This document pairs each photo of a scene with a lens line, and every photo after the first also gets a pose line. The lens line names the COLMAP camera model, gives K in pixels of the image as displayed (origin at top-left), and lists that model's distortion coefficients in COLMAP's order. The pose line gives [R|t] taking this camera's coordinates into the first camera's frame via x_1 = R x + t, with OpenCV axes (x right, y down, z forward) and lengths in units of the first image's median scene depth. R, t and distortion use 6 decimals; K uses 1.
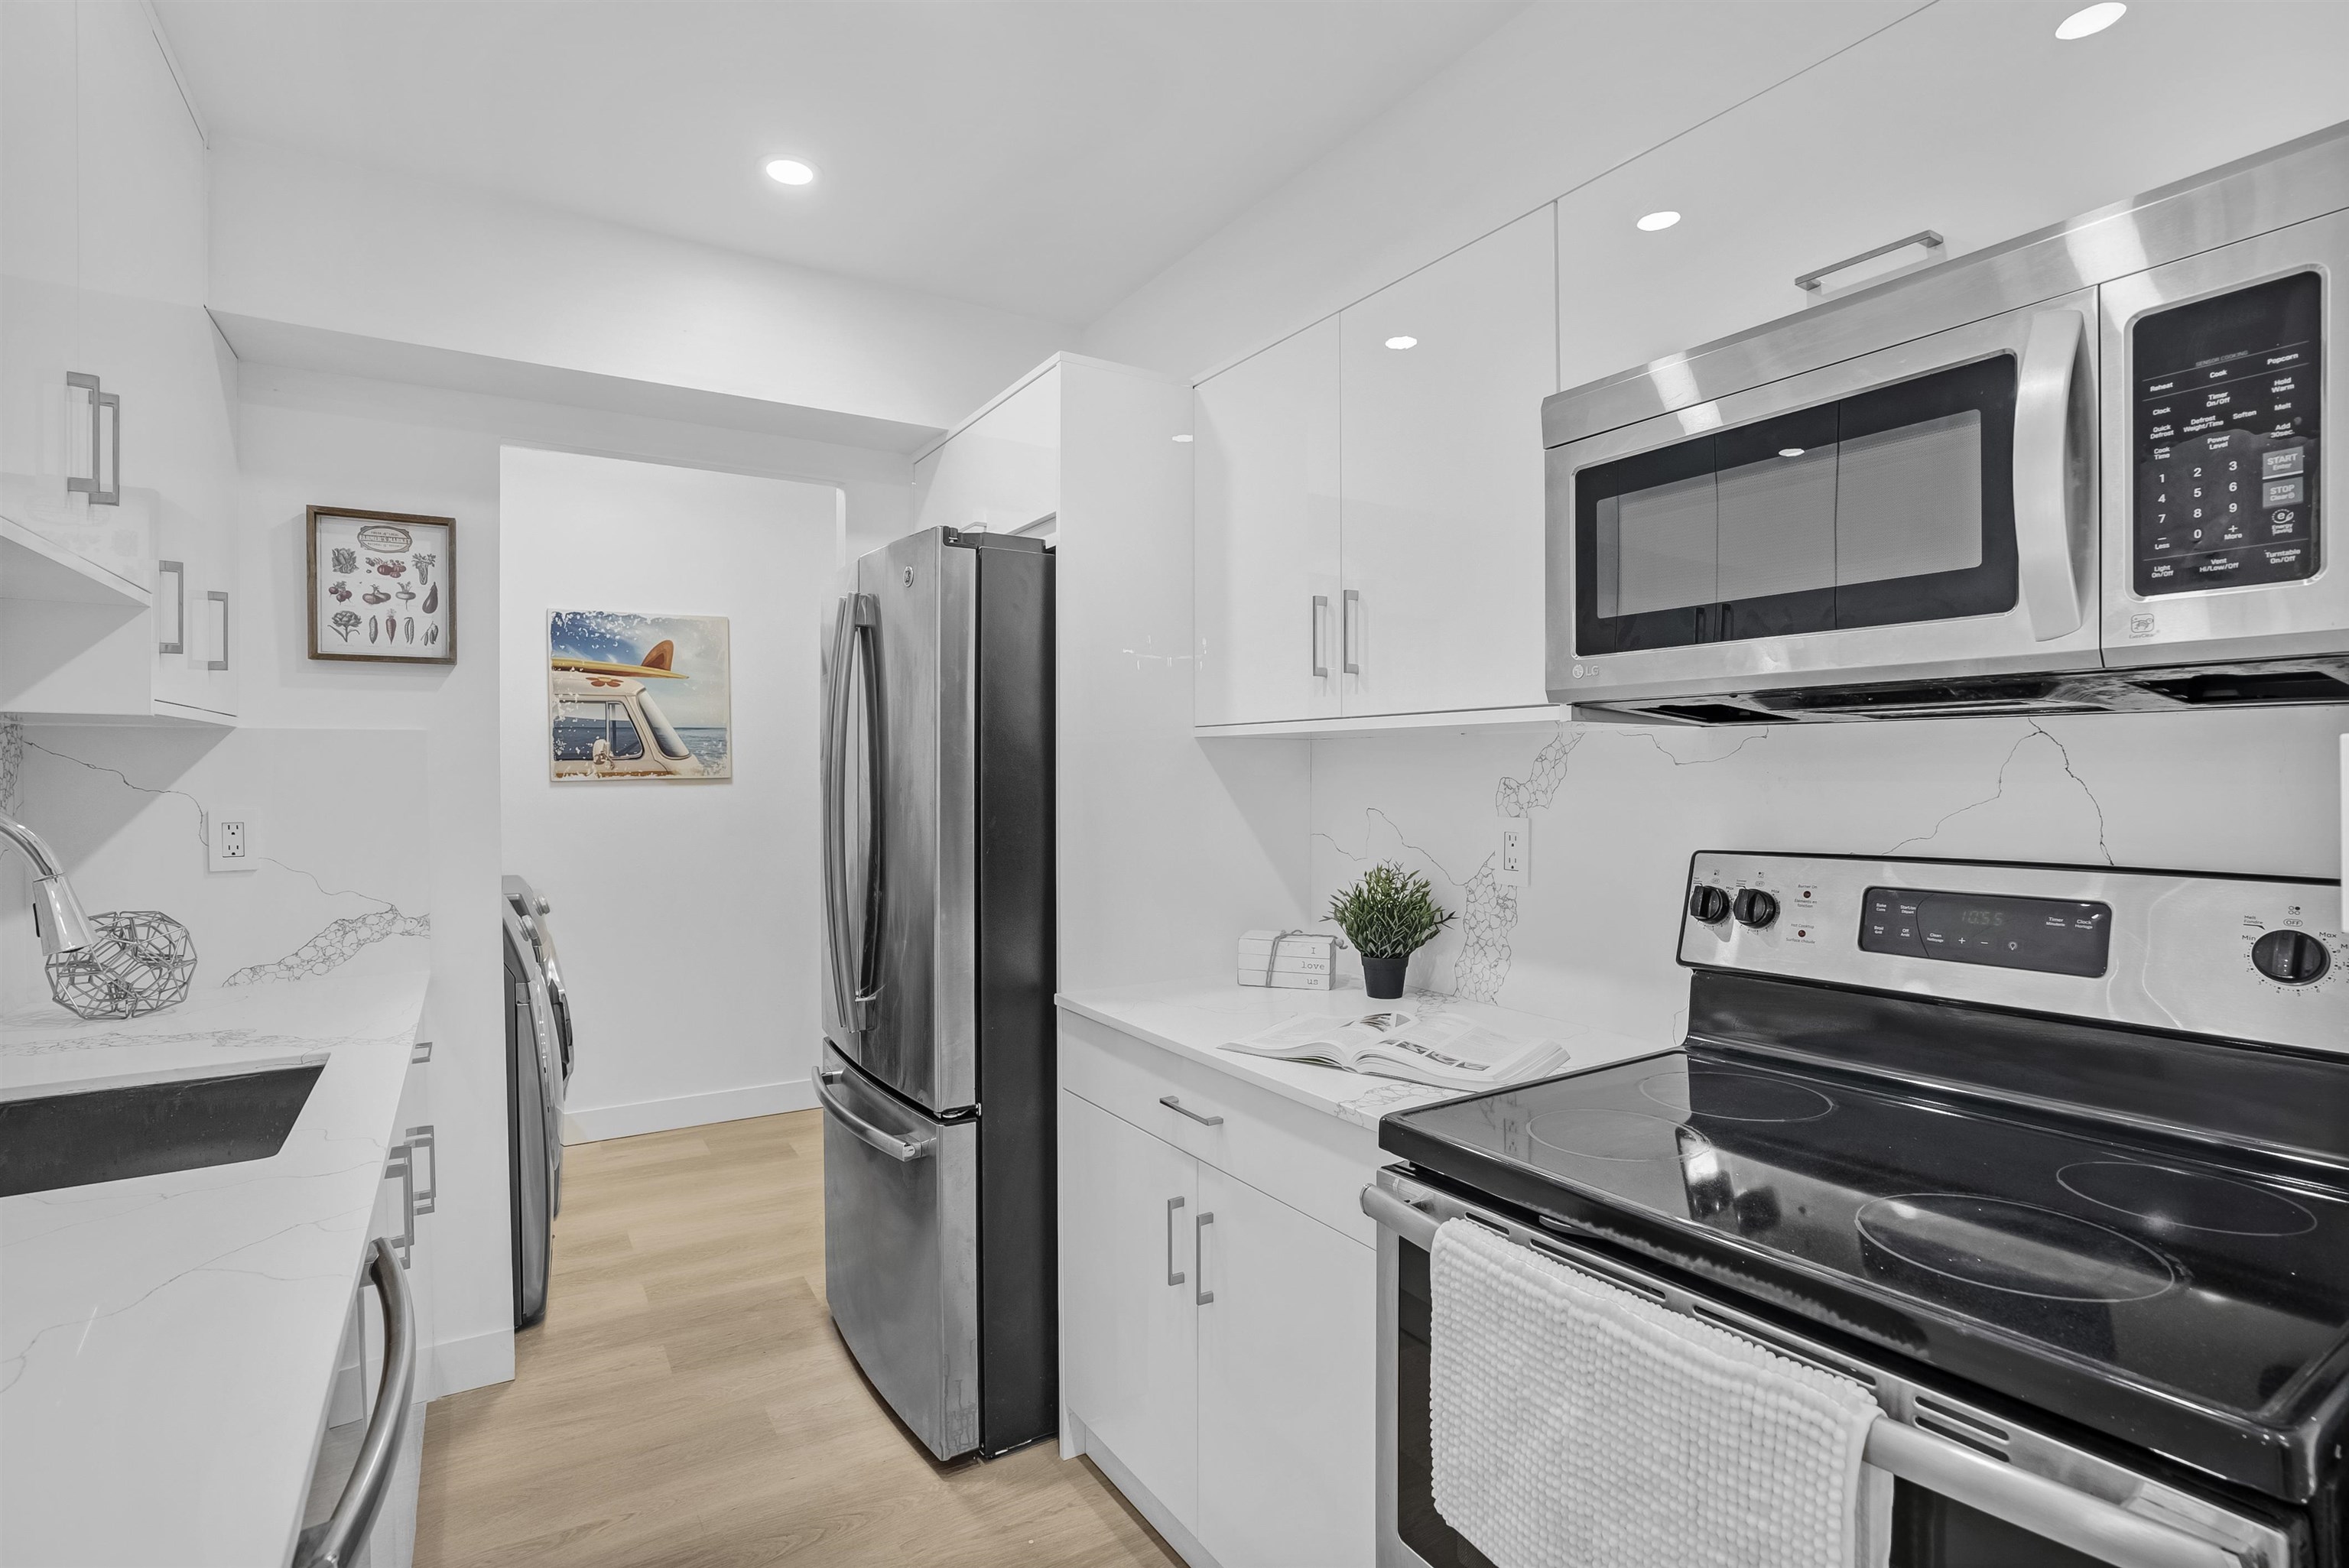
lens RADIAL K [[1109.7, 0, 1172.4], [0, 1109.7, 785.0], [0, 0, 1]] dist [-0.061615, 0.031952]
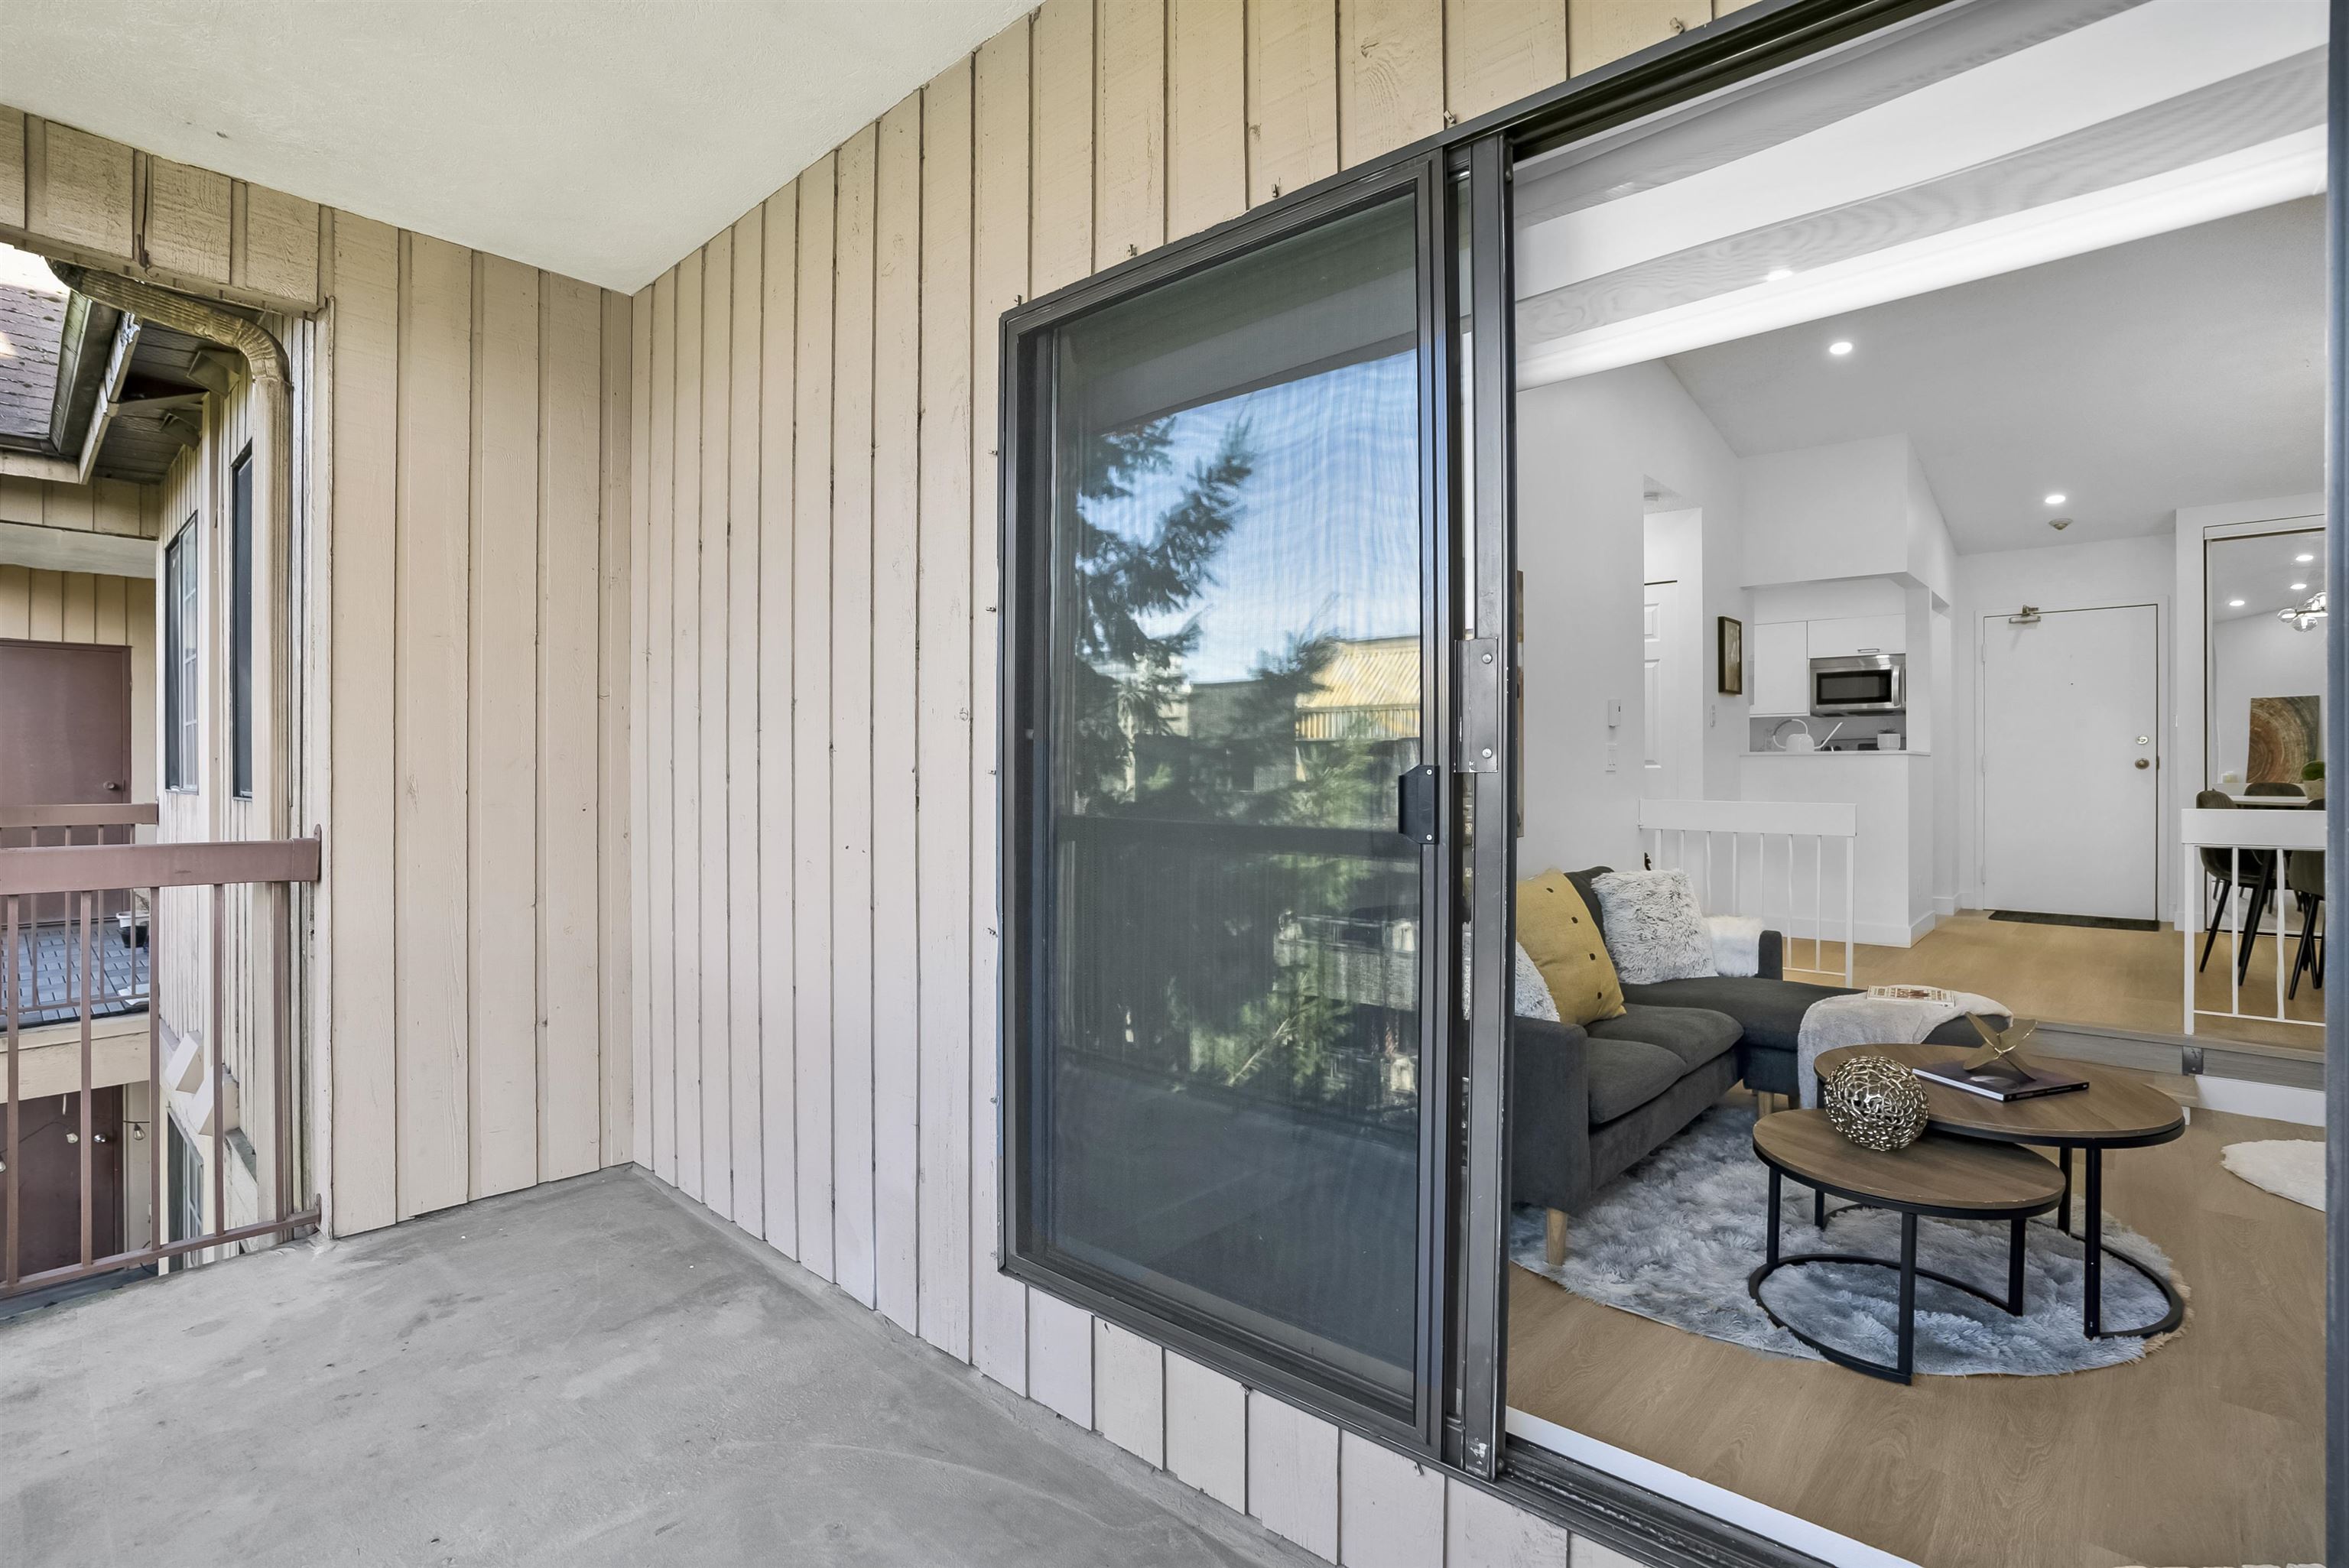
lens RADIAL K [[1091.0, 0, 1223.2], [0, 1091.0, 804.4], [0, 0, 1]] dist [-0.010886, 0.000797]
pose [[0.954719, -0.012282, 0.297255, -2.888734], [0.005283, 0.999690, 0.024338, 0.163967], [-0.297462, -0.021665, 0.954488, -2.352049]]
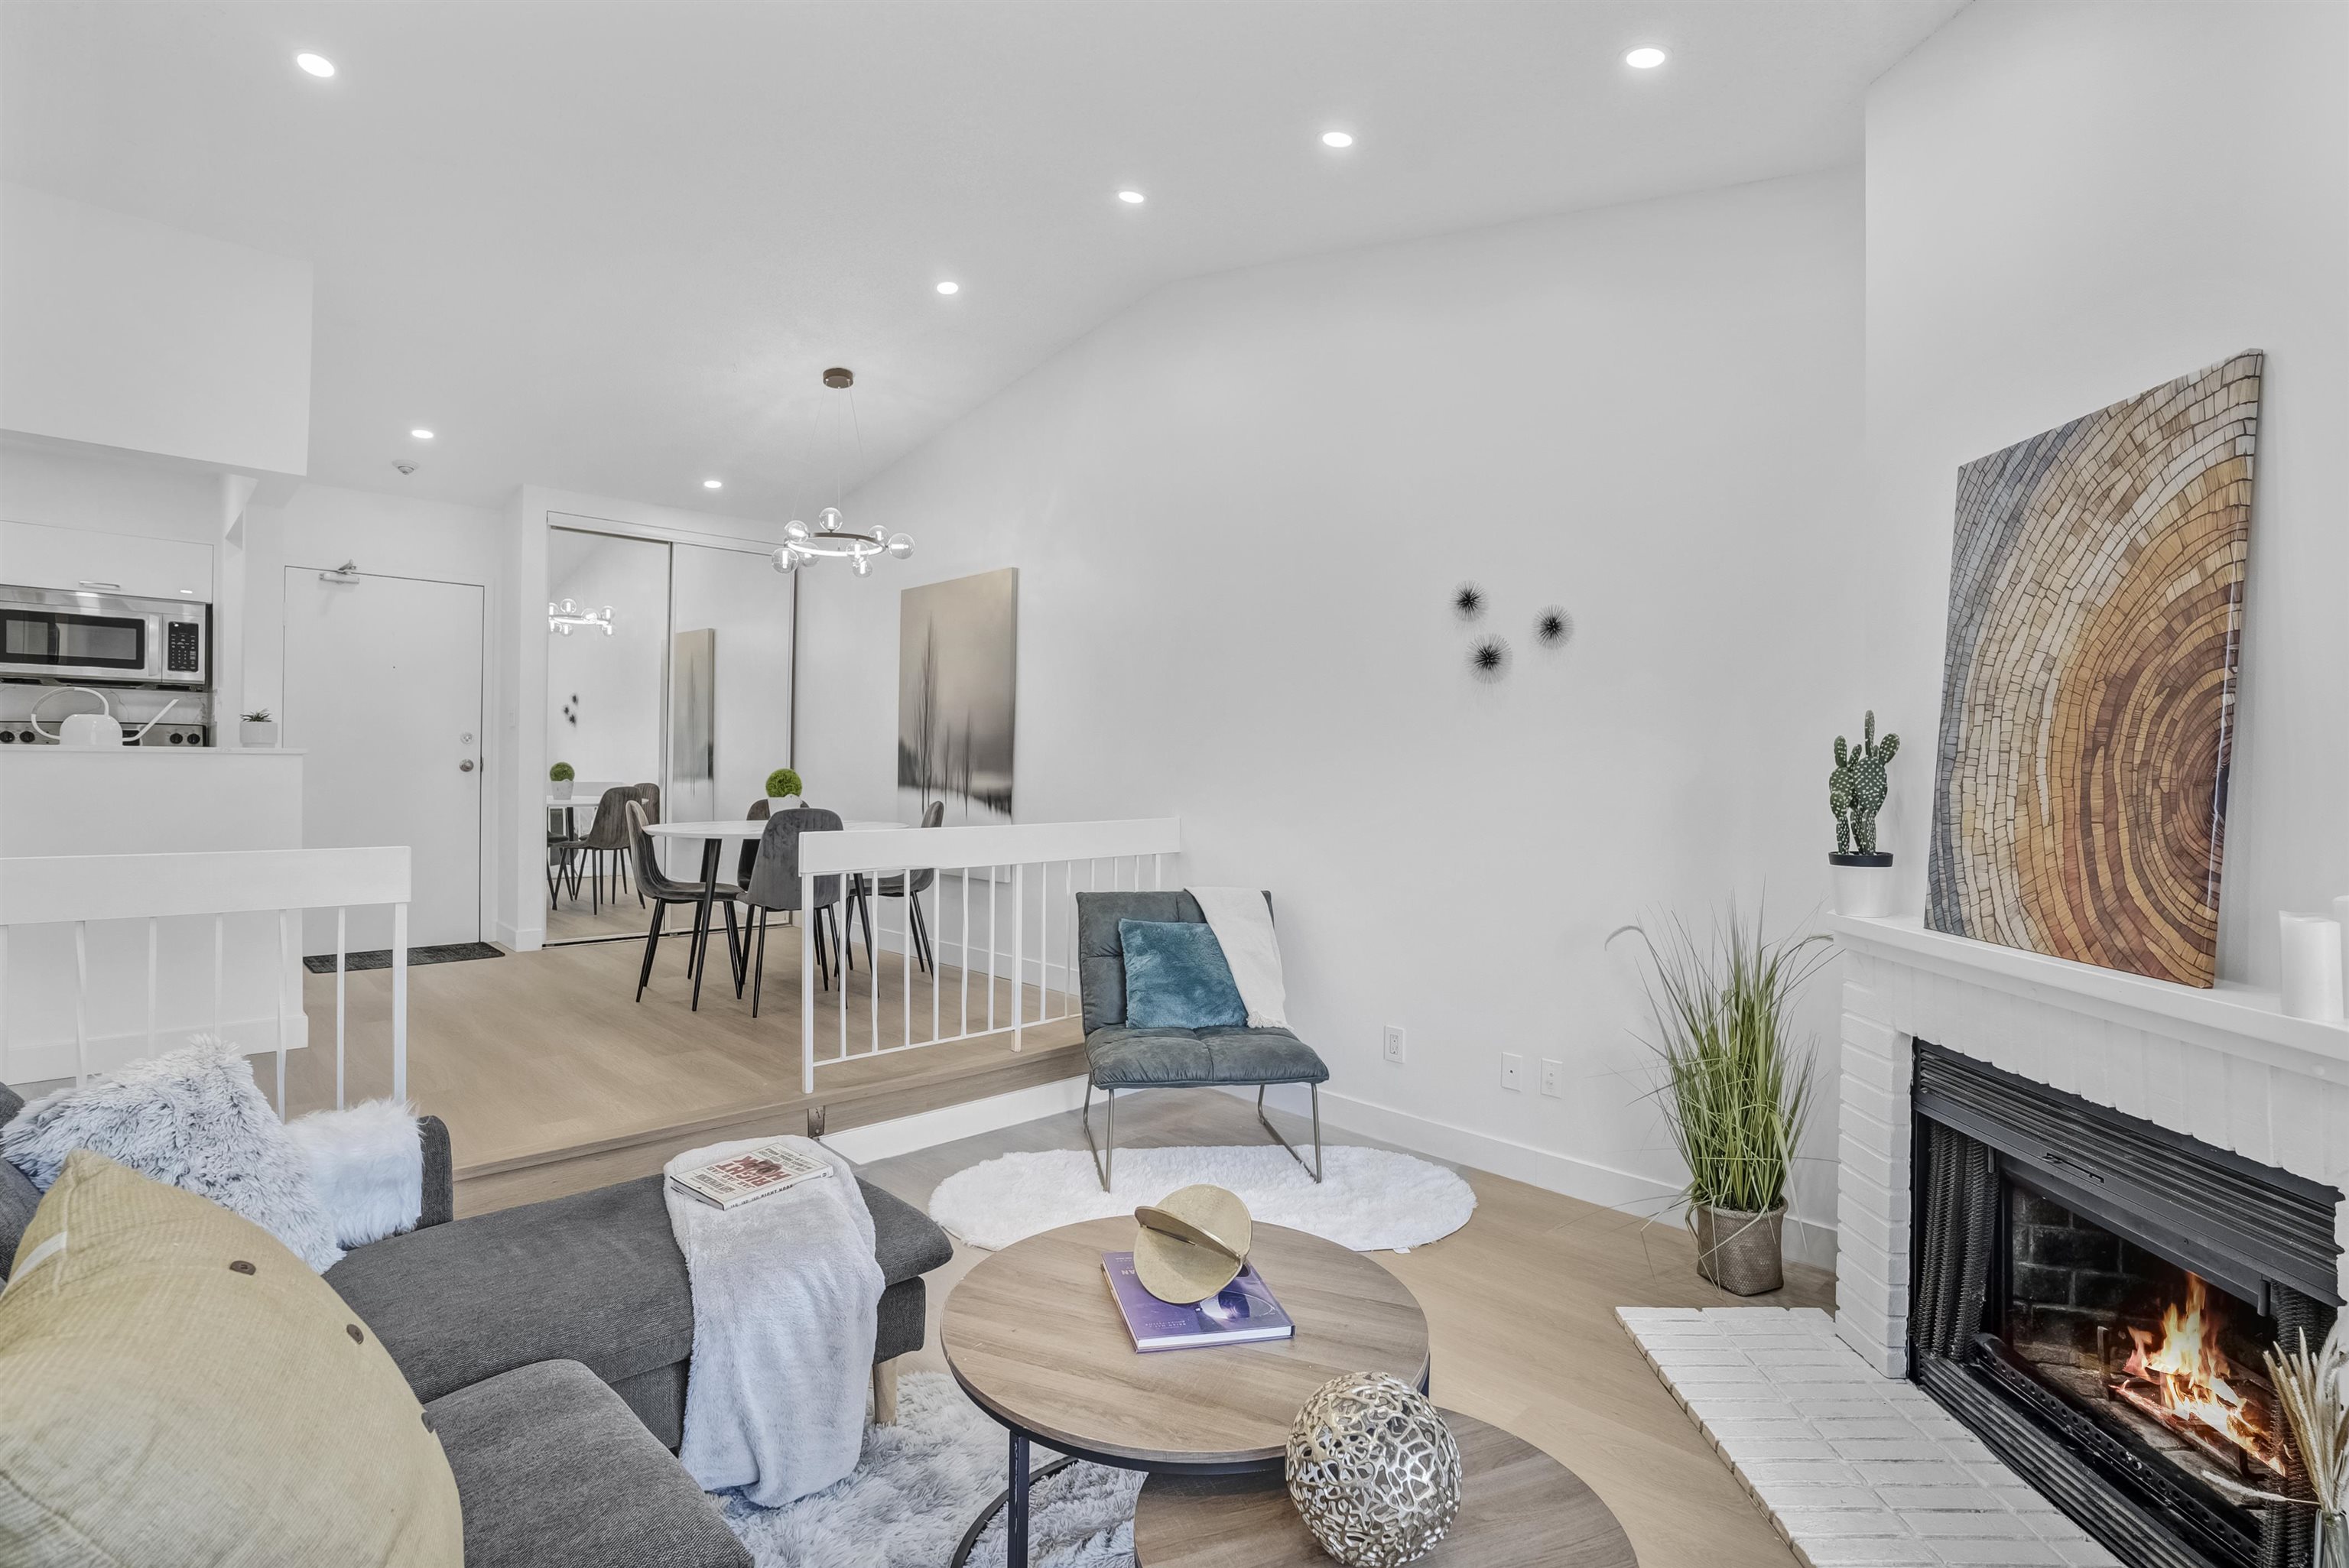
lens RADIAL K [[1134.6, 0, 1171.3], [0, 1134.6, 761.9], [0, 0, 1]] dist [-0.079595, 0.046683]
pose [[-0.209335, -0.001965, 0.977842, -2.493929], [-0.002124, 0.999997, 0.001554, 0.116888], [-0.977842, -0.001751, -0.209338, -1.252692]]
